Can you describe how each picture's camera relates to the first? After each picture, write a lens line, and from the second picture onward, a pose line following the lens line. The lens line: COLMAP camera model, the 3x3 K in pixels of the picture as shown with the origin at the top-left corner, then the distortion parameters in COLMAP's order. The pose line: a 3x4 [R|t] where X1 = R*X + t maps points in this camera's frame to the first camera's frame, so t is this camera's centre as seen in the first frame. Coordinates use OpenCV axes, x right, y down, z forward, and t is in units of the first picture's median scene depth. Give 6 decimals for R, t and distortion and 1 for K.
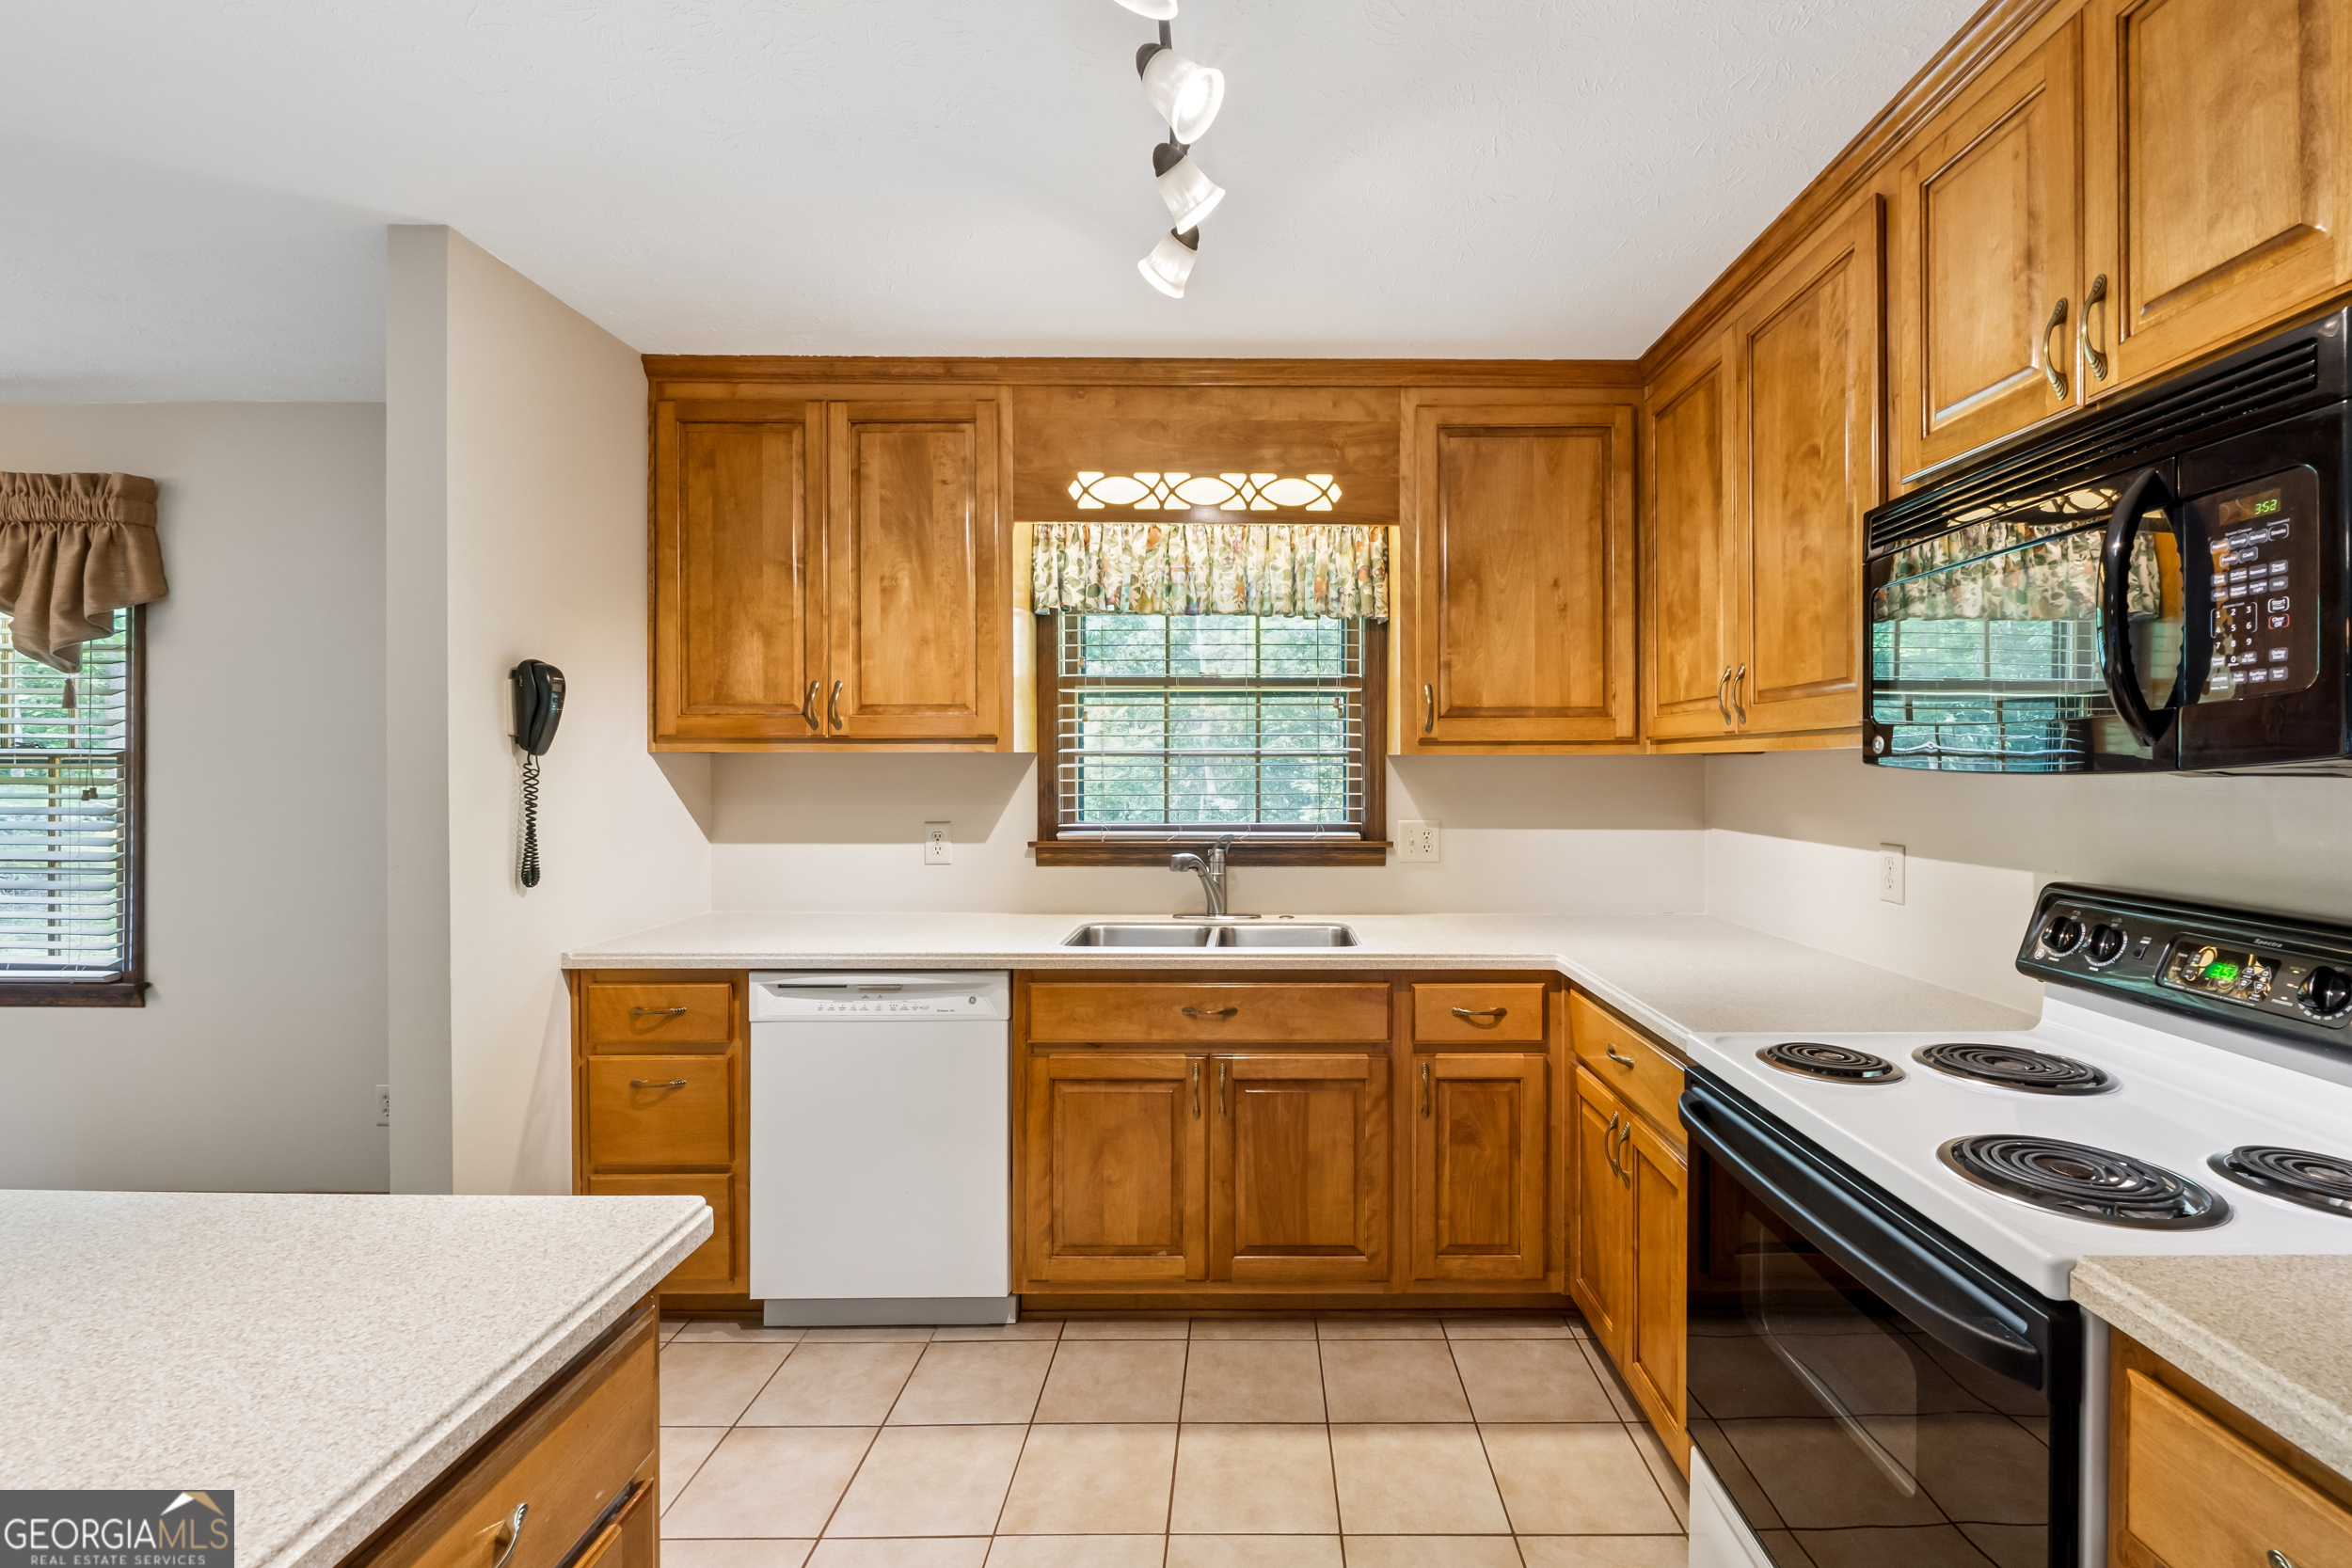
lens RADIAL K [[989.2, 0, 1172.4], [0, 989.2, 765.4], [0, 0, 1]] dist [-0.007358, 0.000272]
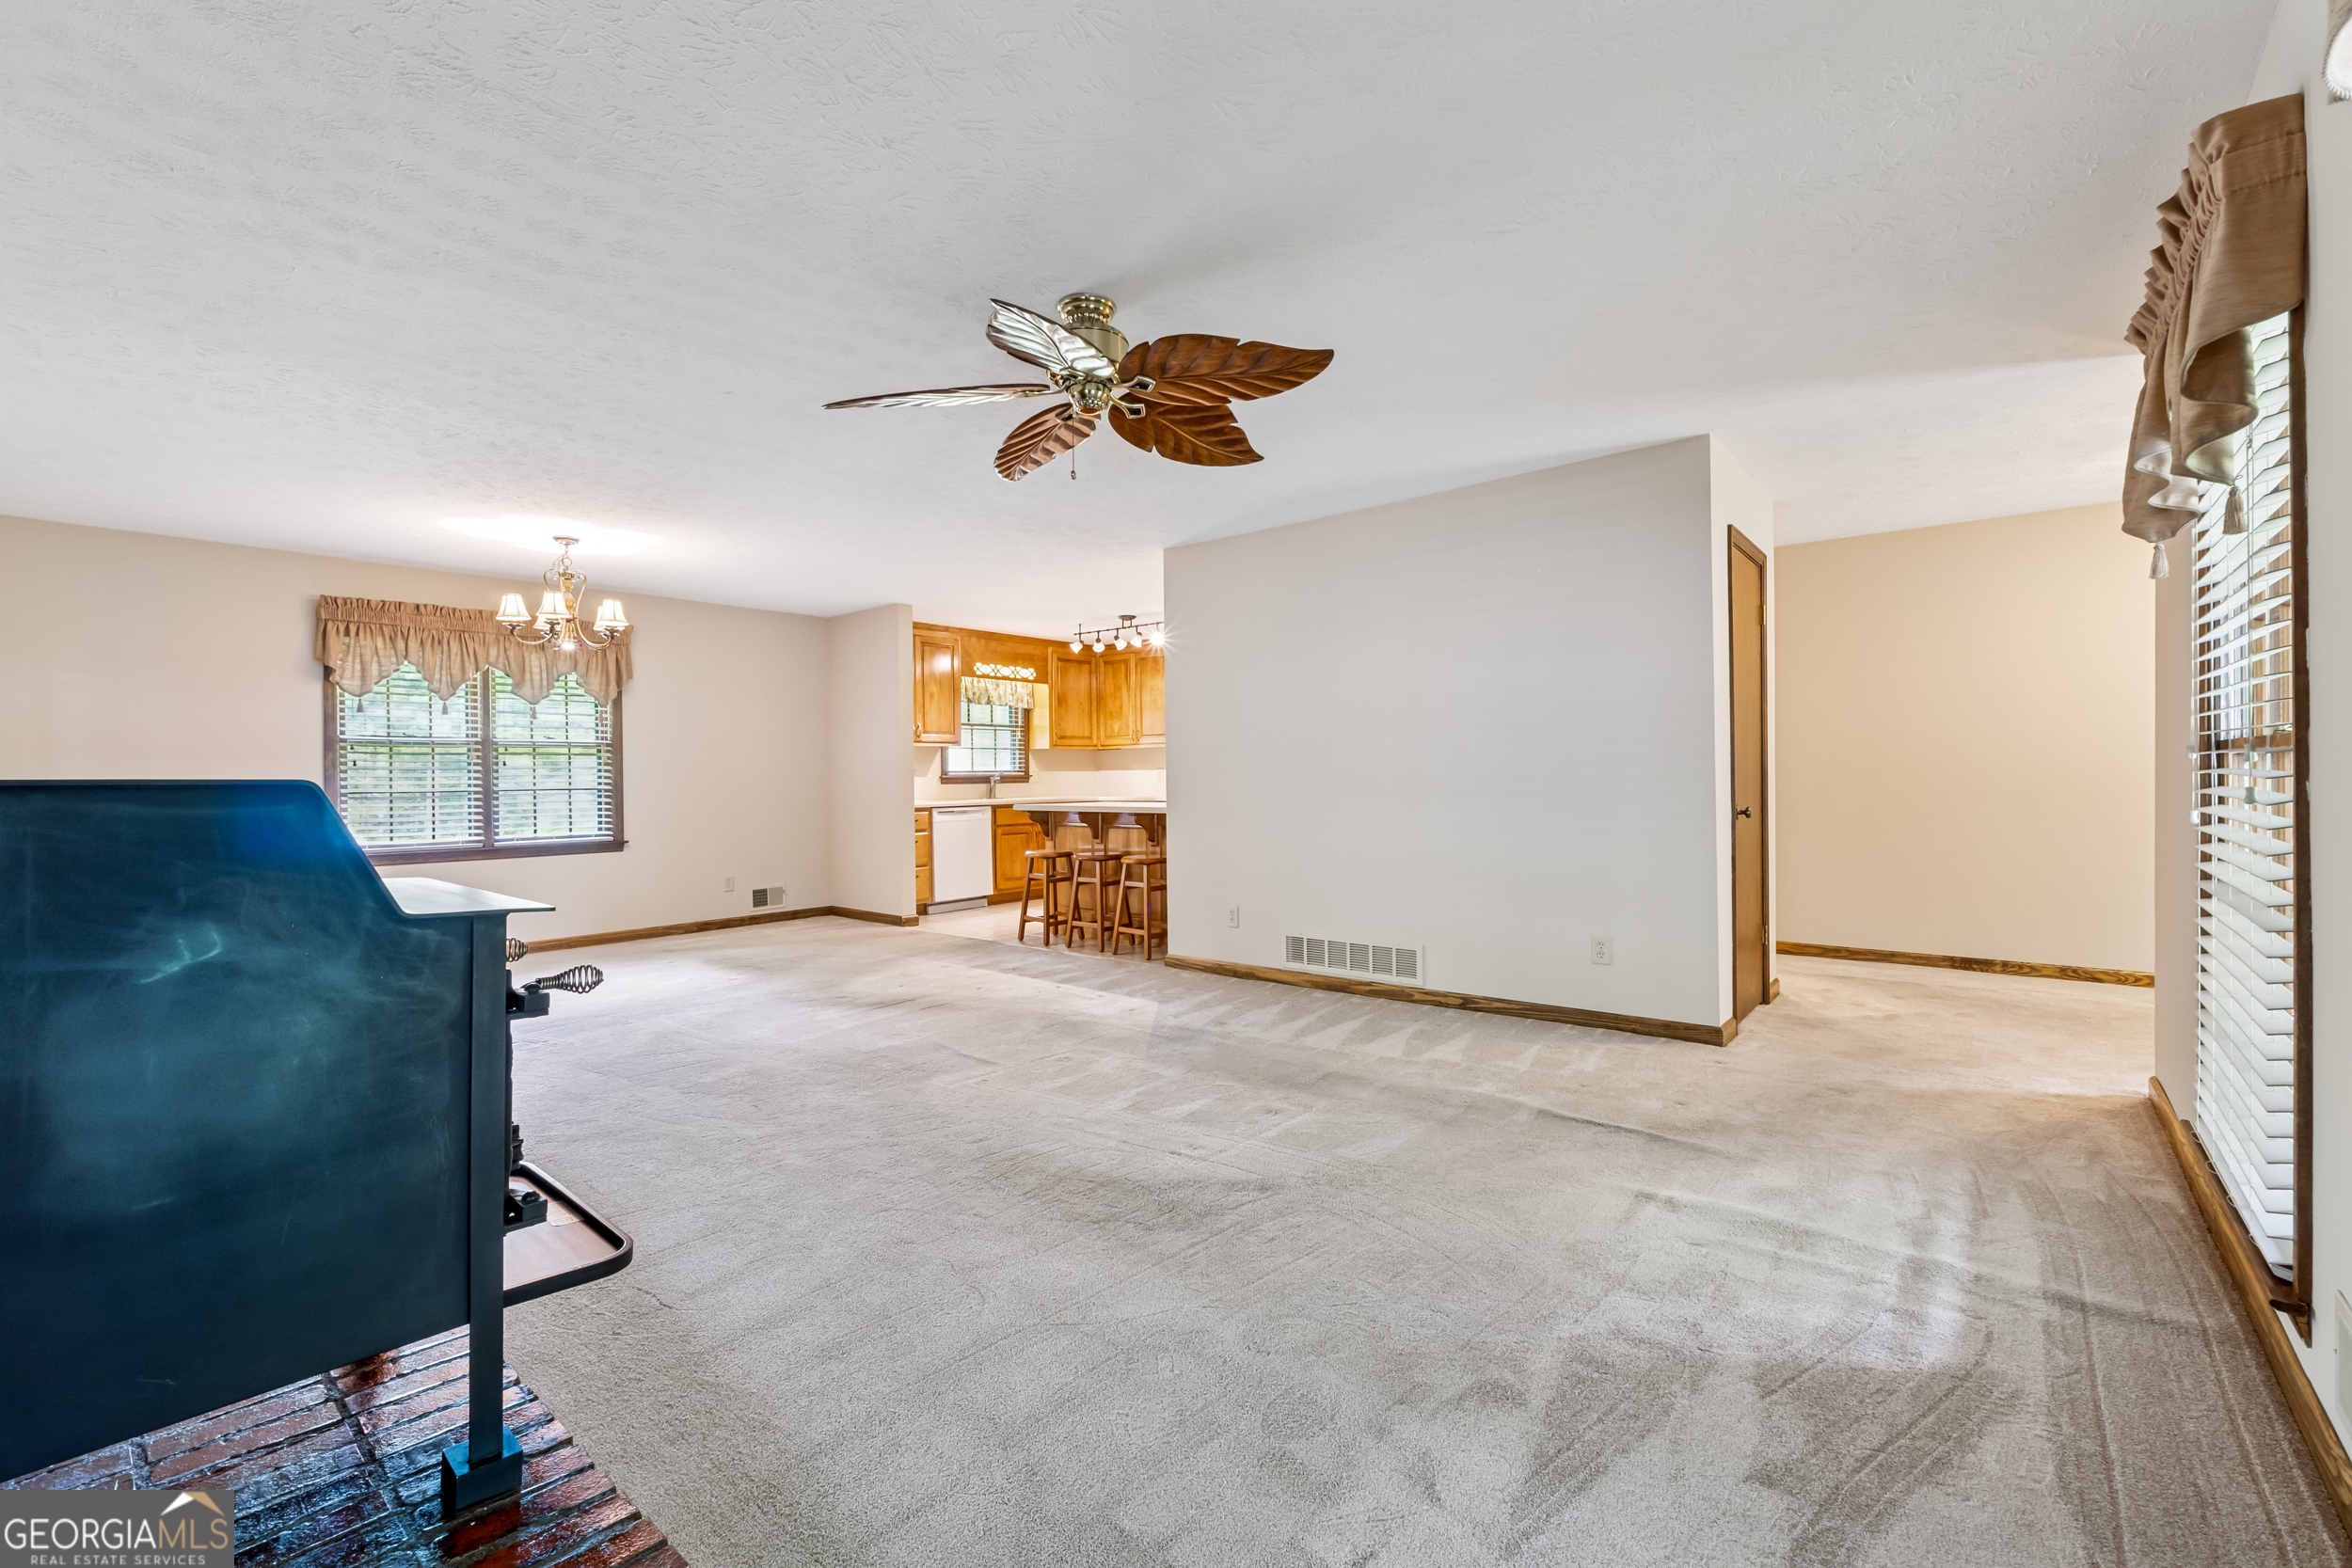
lens RADIAL K [[989.2, 0, 1184.1], [0, 989.2, 775.1], [0, 0, 1]] dist [-0.007358, 0.000272]
pose [[0.646969, -0.008659, 0.762467, -2.193491], [0.011463, 0.999933, 0.001629, 0.085921], [-0.762430, 0.007686, 0.647025, -1.696744]]
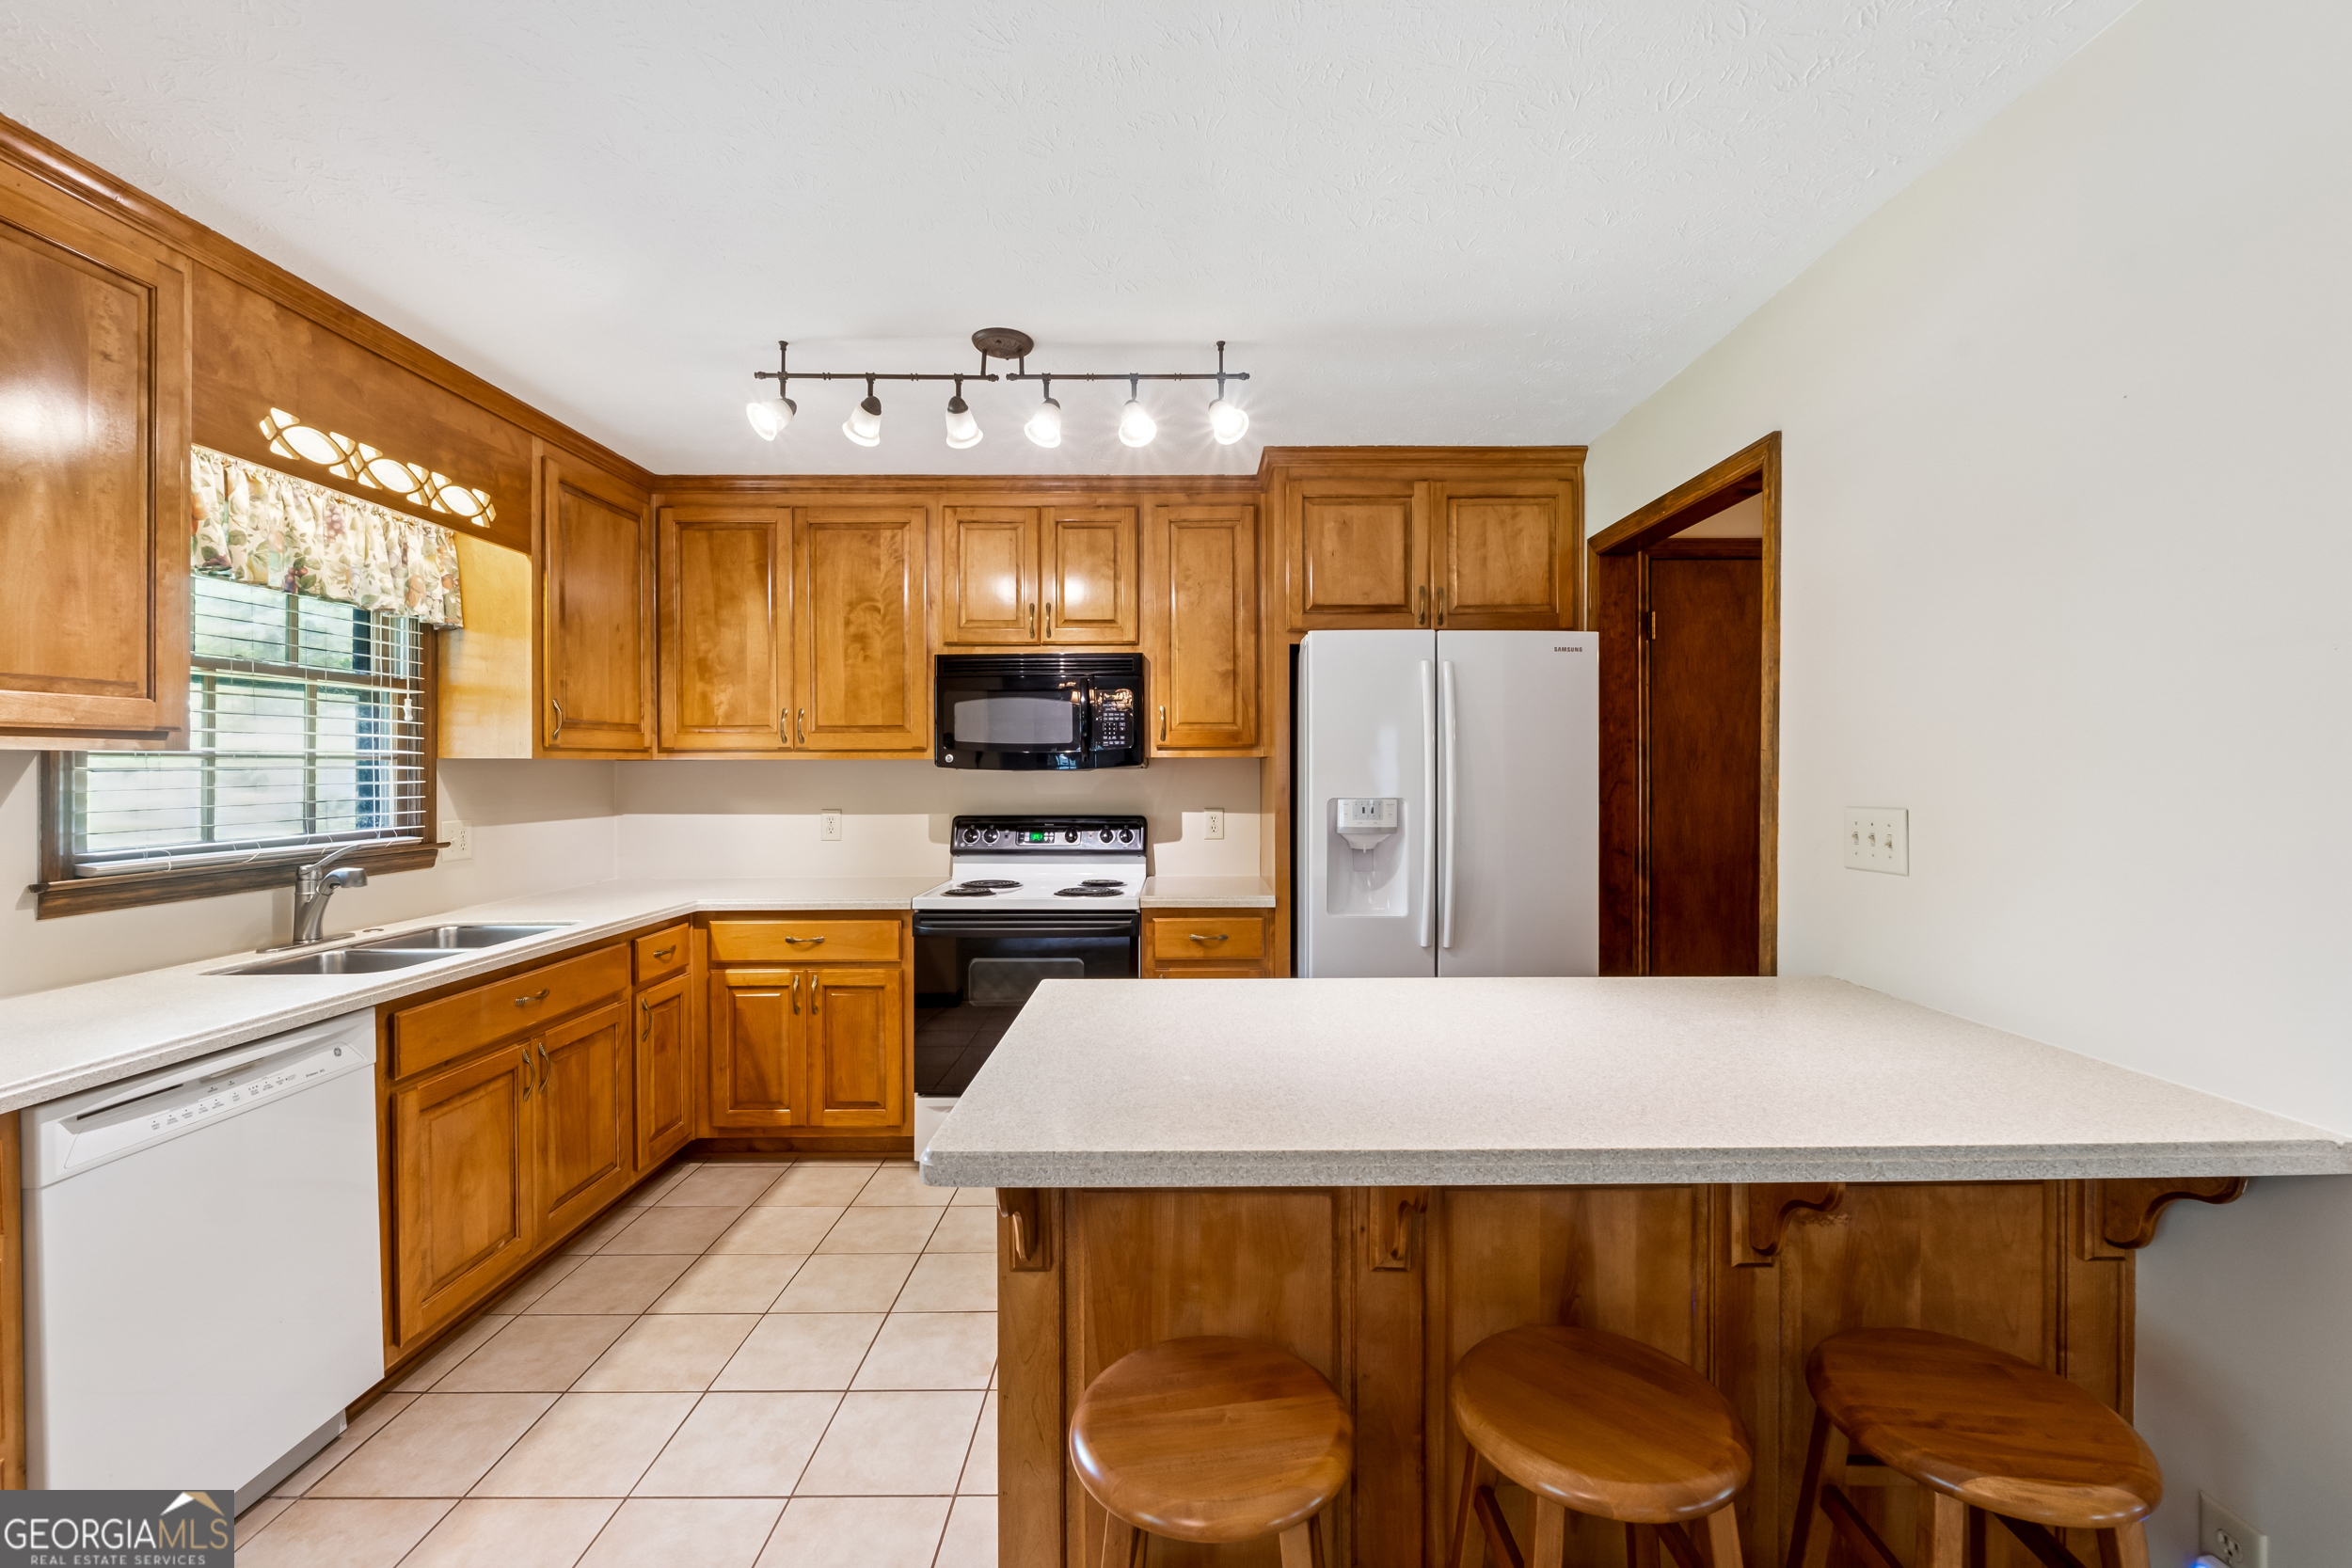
lens RADIAL K [[989.2, 0, 1186.1], [0, 989.2, 766.7], [0, 0, 1]] dist [-0.007358, 0.000272]
pose [[0.008061, -0.001292, 0.999967, -0.893670], [0.000899, 0.999999, 0.001285, -0.002730], [-0.999967, 0.000889, 0.008062, 0.244043]]
